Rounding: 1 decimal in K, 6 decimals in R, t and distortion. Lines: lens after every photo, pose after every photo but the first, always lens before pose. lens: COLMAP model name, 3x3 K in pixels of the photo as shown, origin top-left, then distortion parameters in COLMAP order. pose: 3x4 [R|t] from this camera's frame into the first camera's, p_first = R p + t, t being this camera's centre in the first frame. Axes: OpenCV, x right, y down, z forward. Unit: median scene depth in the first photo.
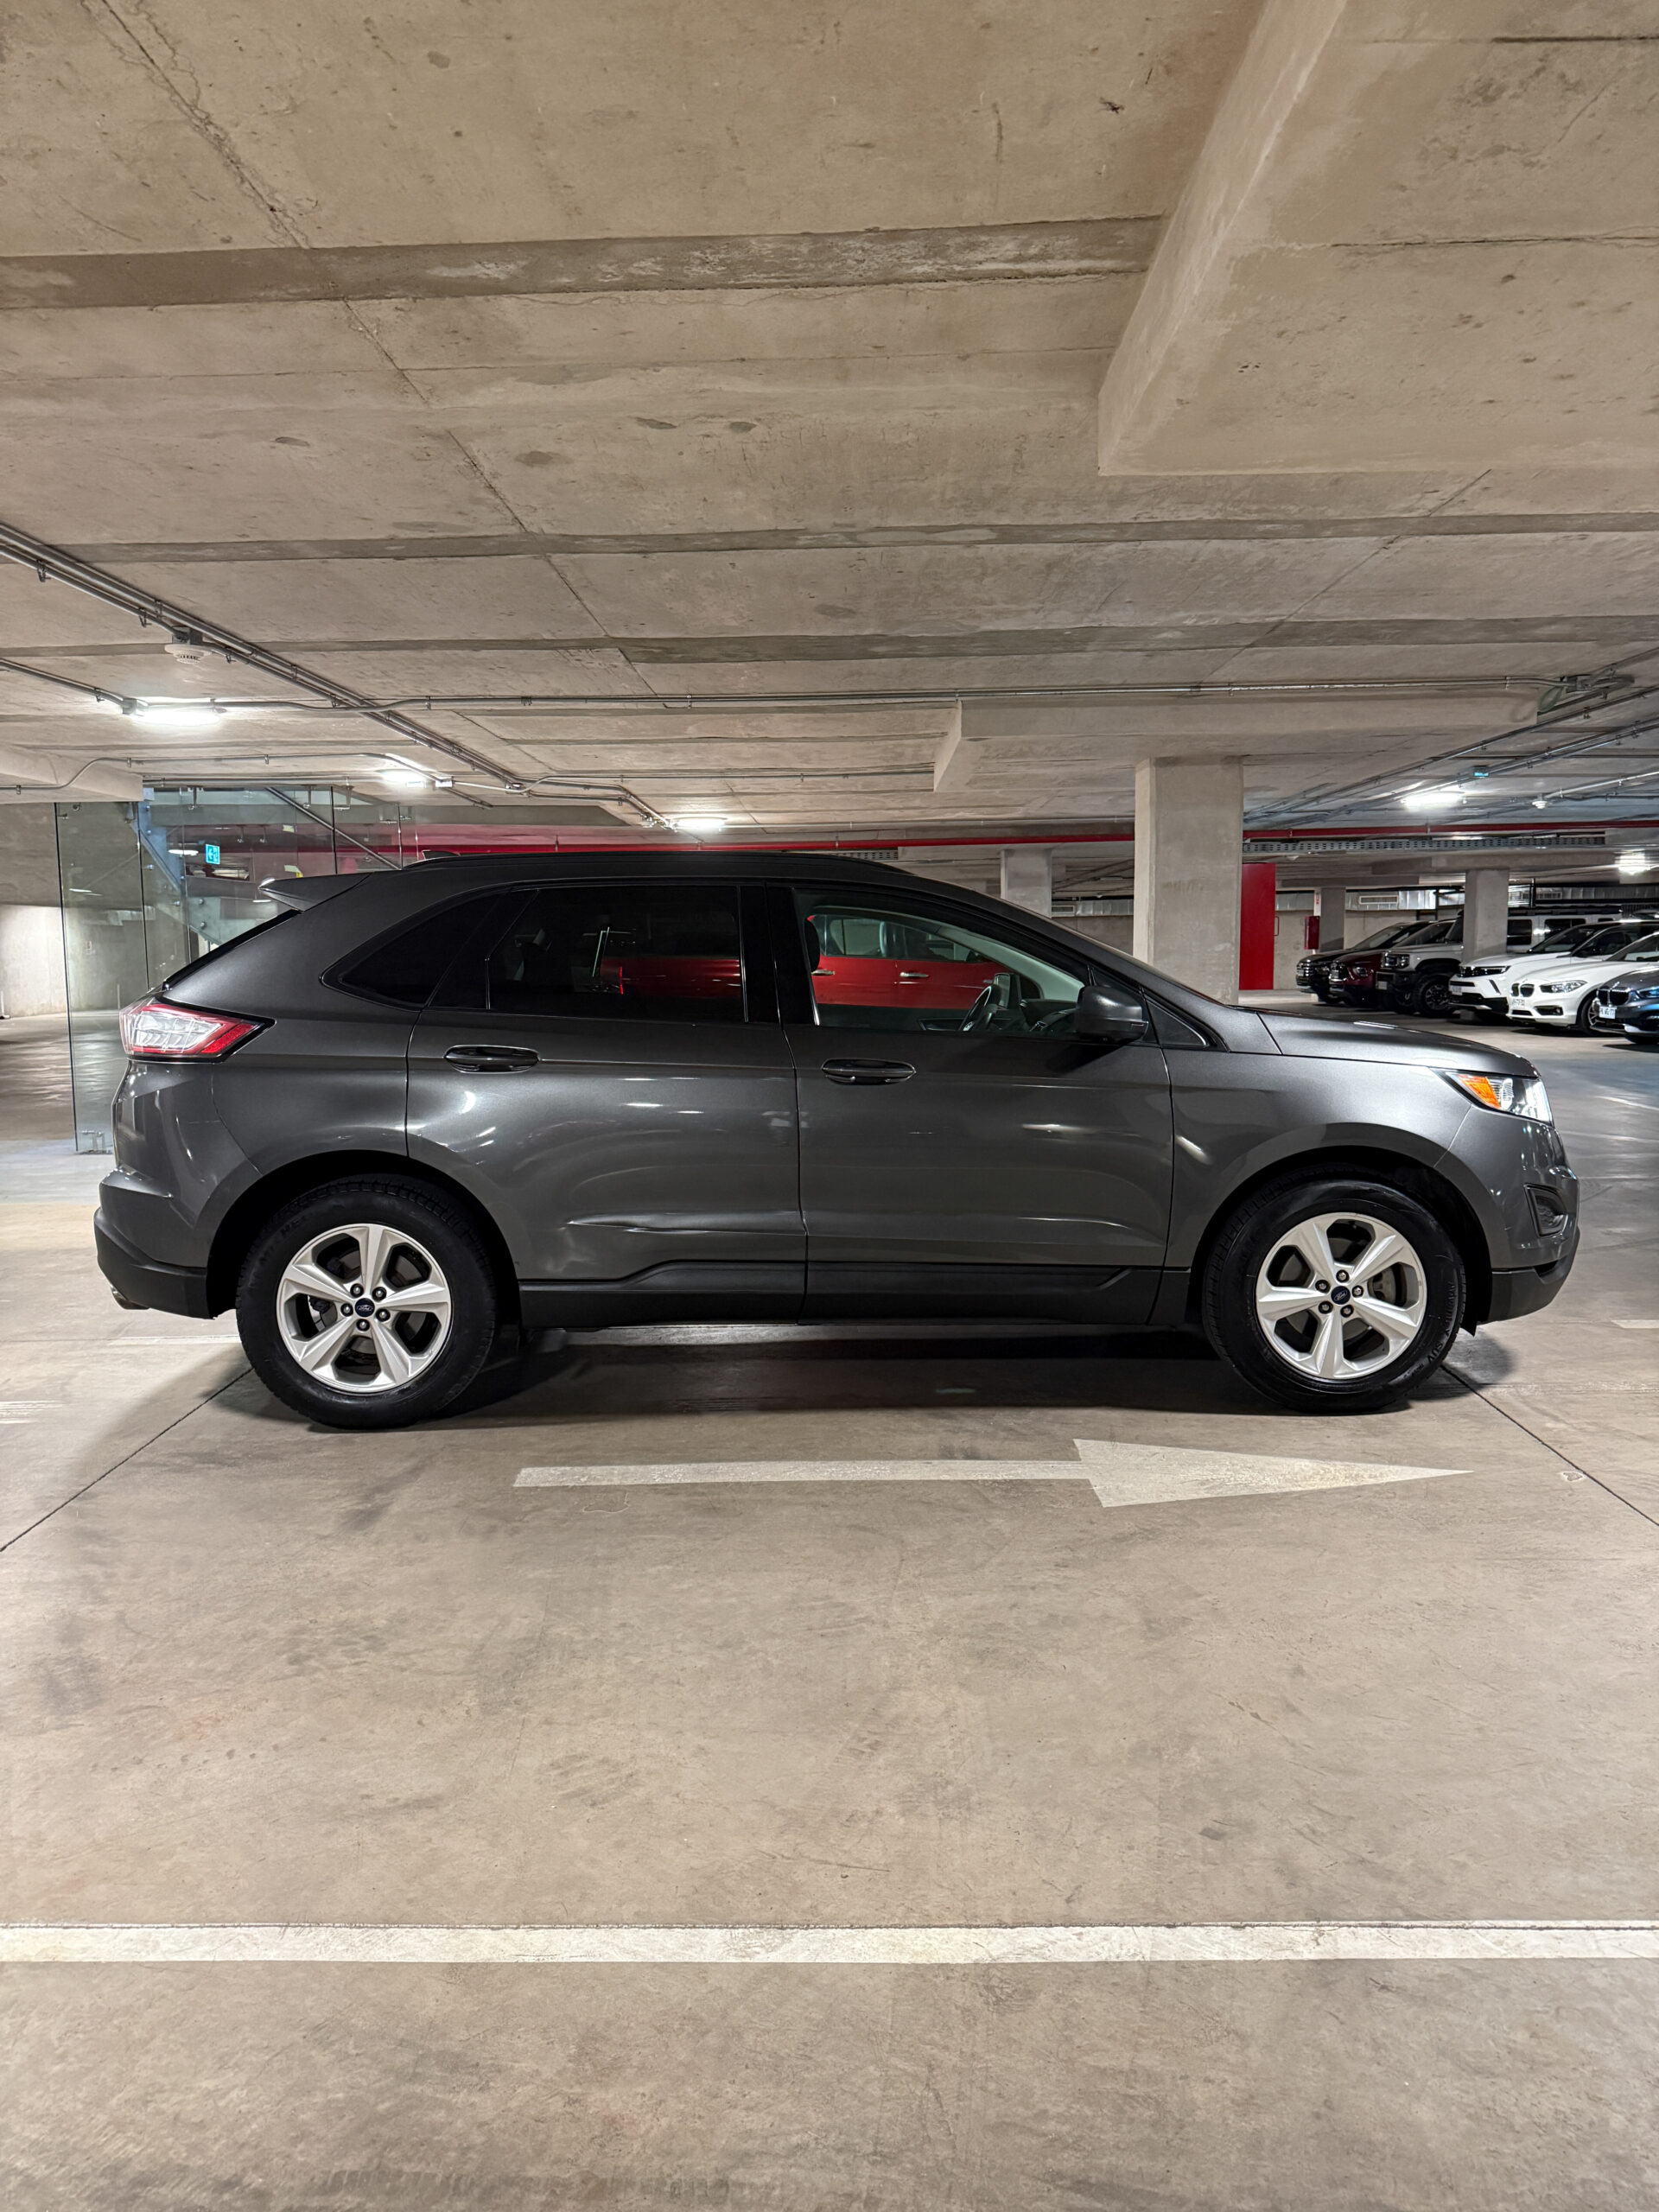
lens RADIAL K [[1554.2, 0, 835.4], [0, 1554.2, 1105.1], [0, 0, 1]] dist [0.150482, -0.297771]
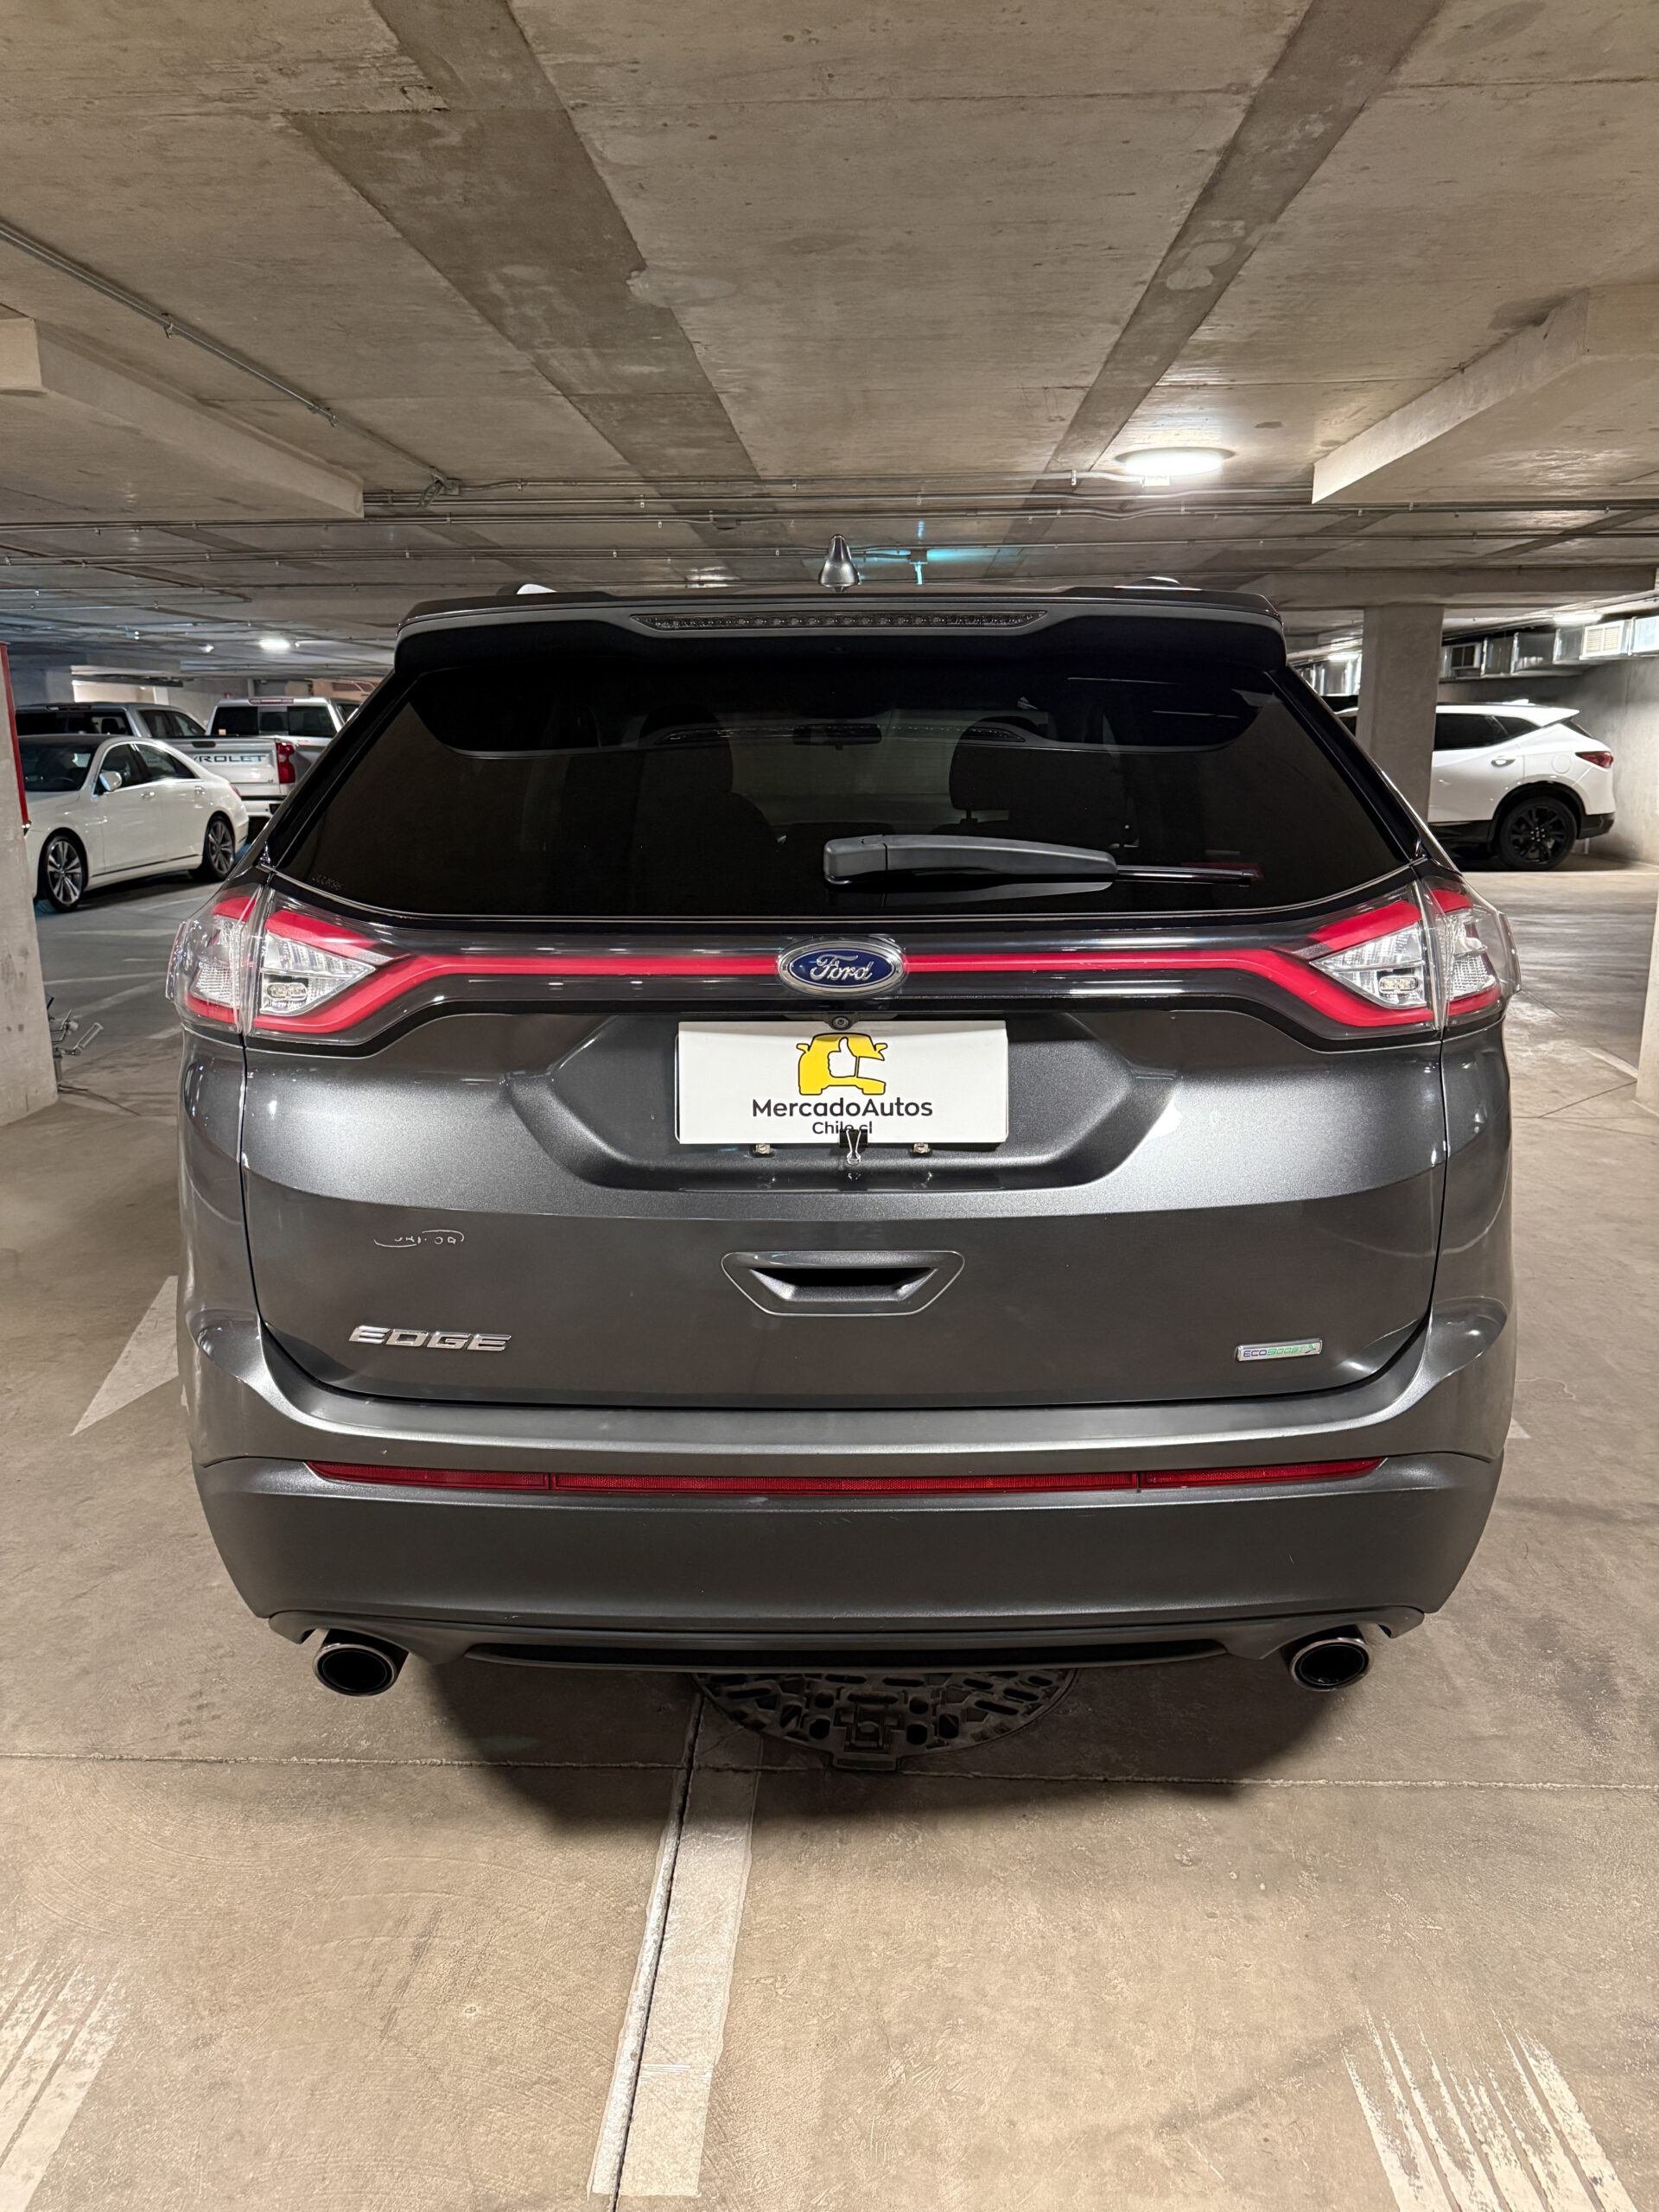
lens RADIAL K [[1579.1, 0, 838.6], [0, 1579.1, 1102.6], [0, 0, 1]] dist [0.003734, -0.007605]
pose [[0.015823, -0.214637, 0.976566, -0.902200], [0.113054, 0.970809, 0.211539, -0.122841], [-0.993463, 0.107057, 0.039627, 1.228715]]
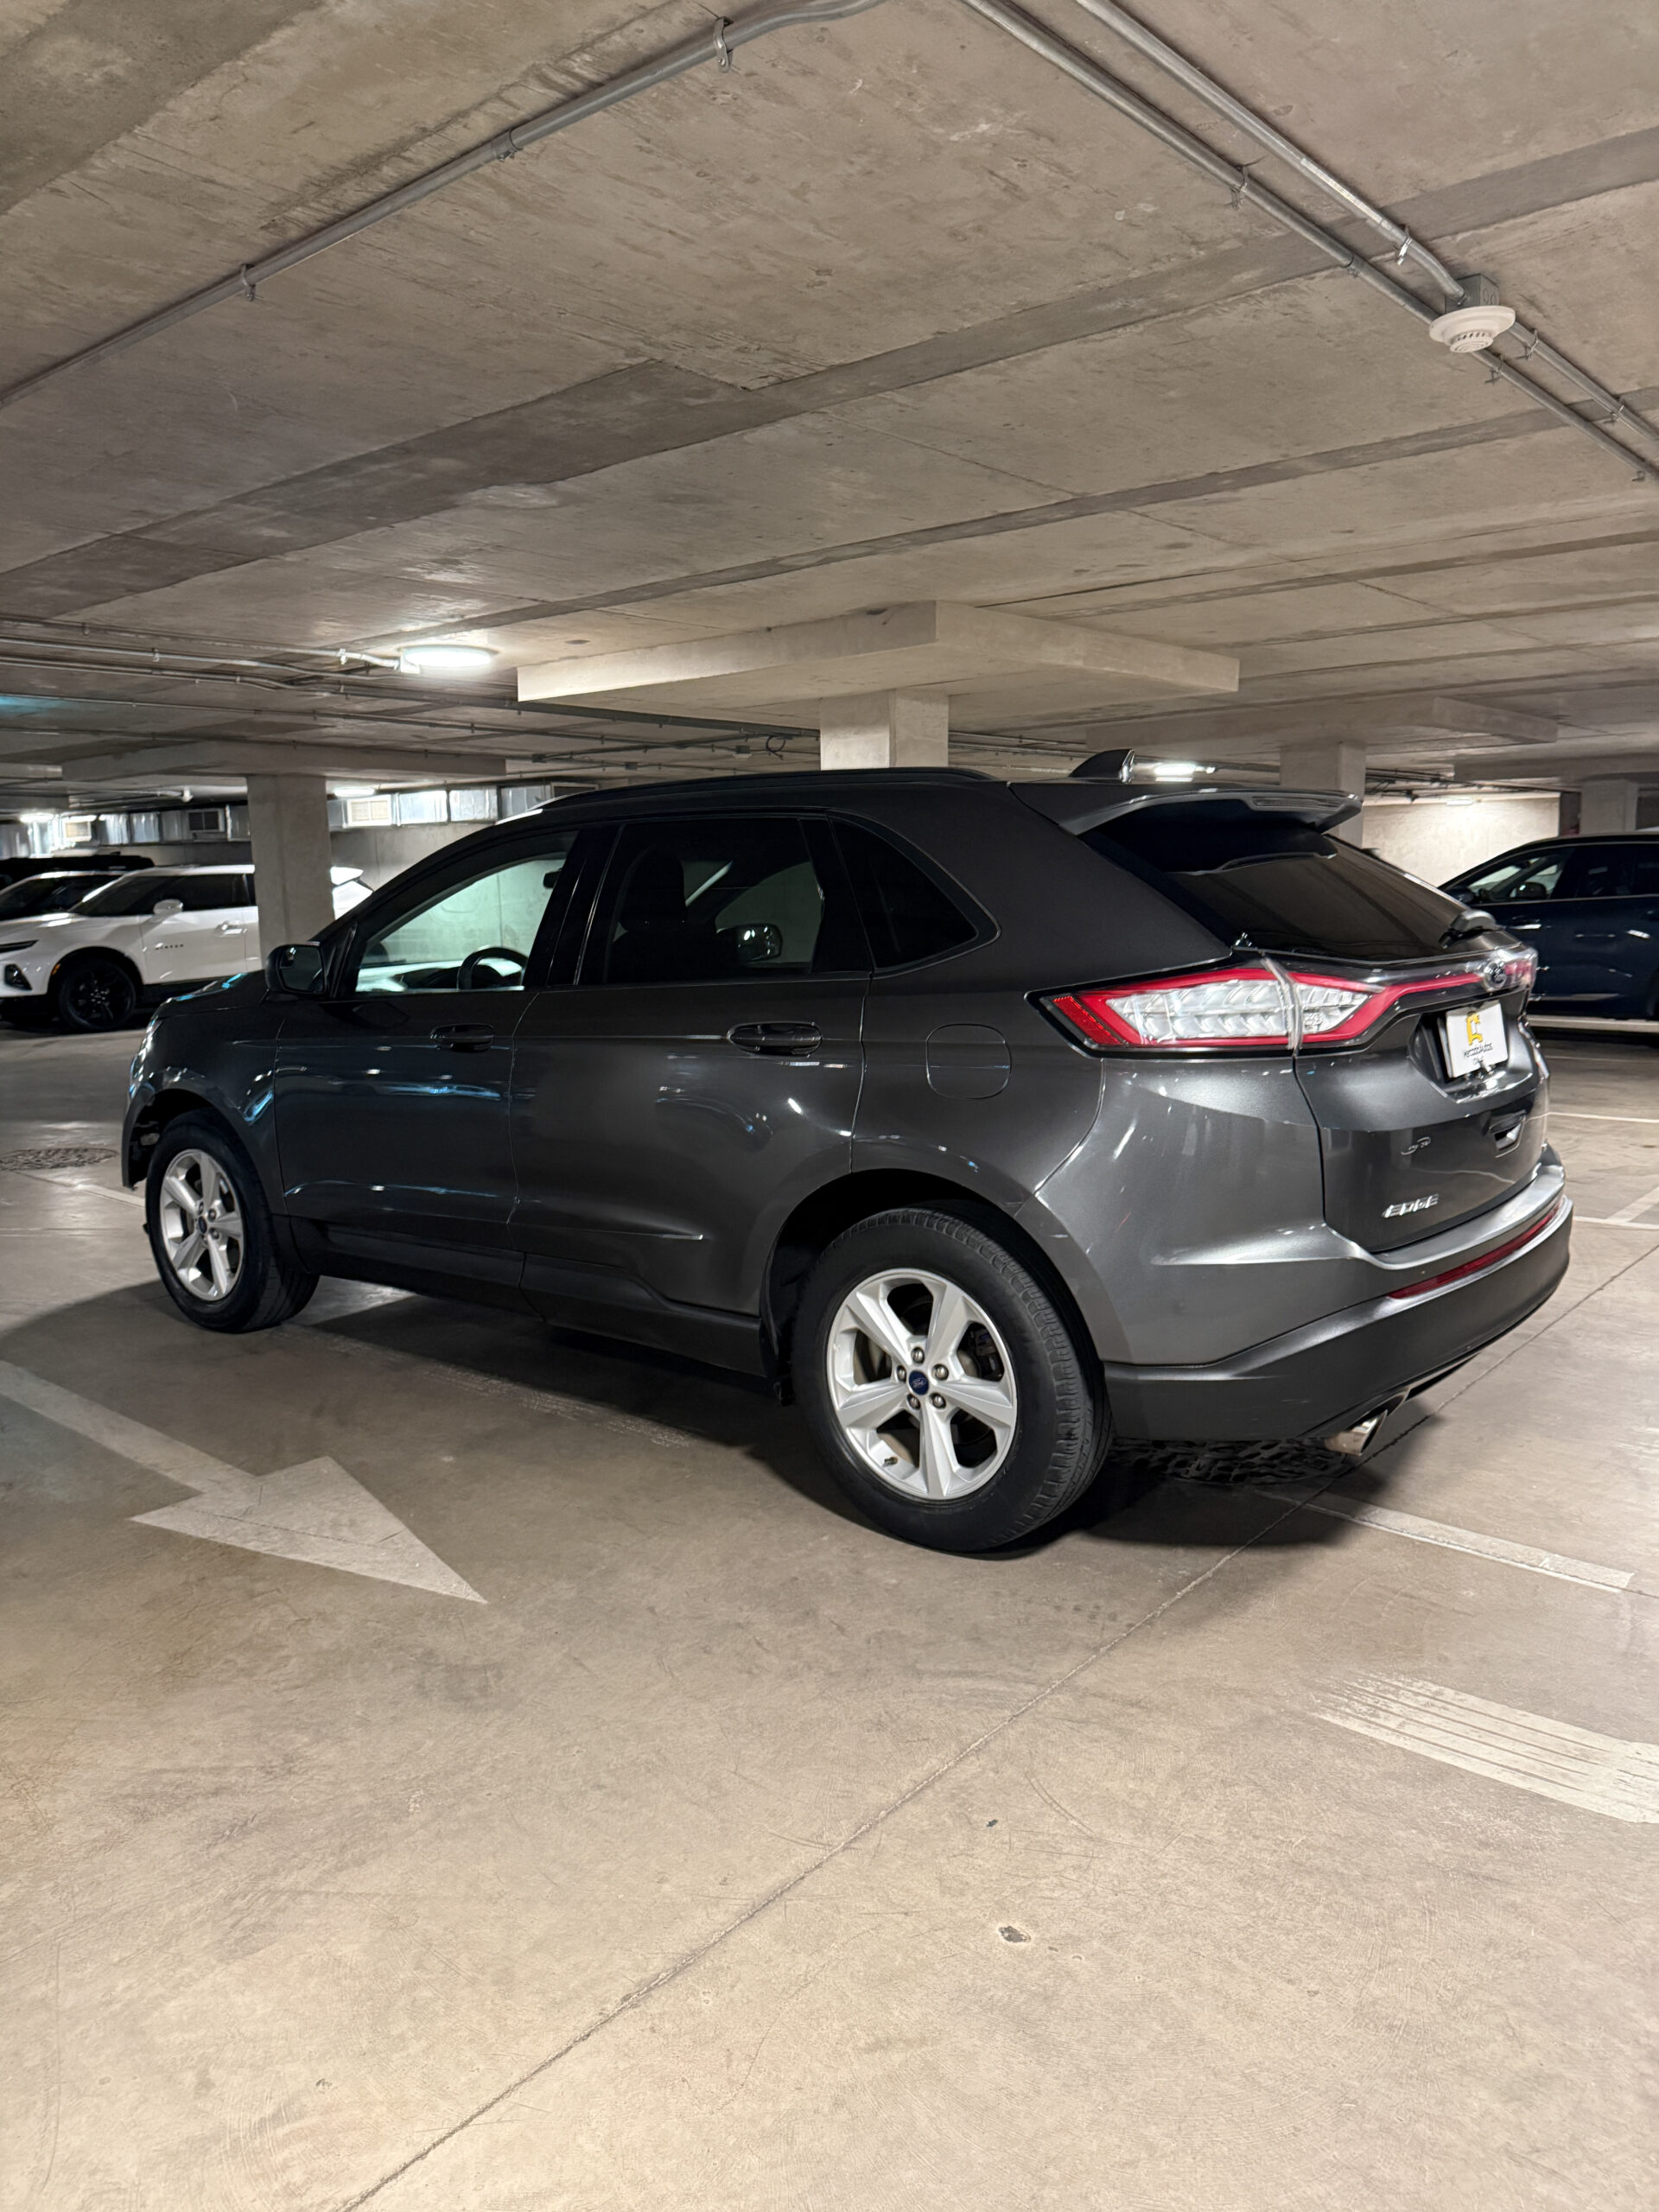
lens RADIAL K [[1570.7, 0, 829.5], [0, 1570.7, 1106.0], [0, 0, 1]] dist [0.079715, -0.125150]
pose [[-0.774342, -0.062562, 0.629667, -0.761797], [0.096769, 0.971687, 0.215547, -0.211021], [-0.625325, 0.227839, -0.746364, 2.042159]]
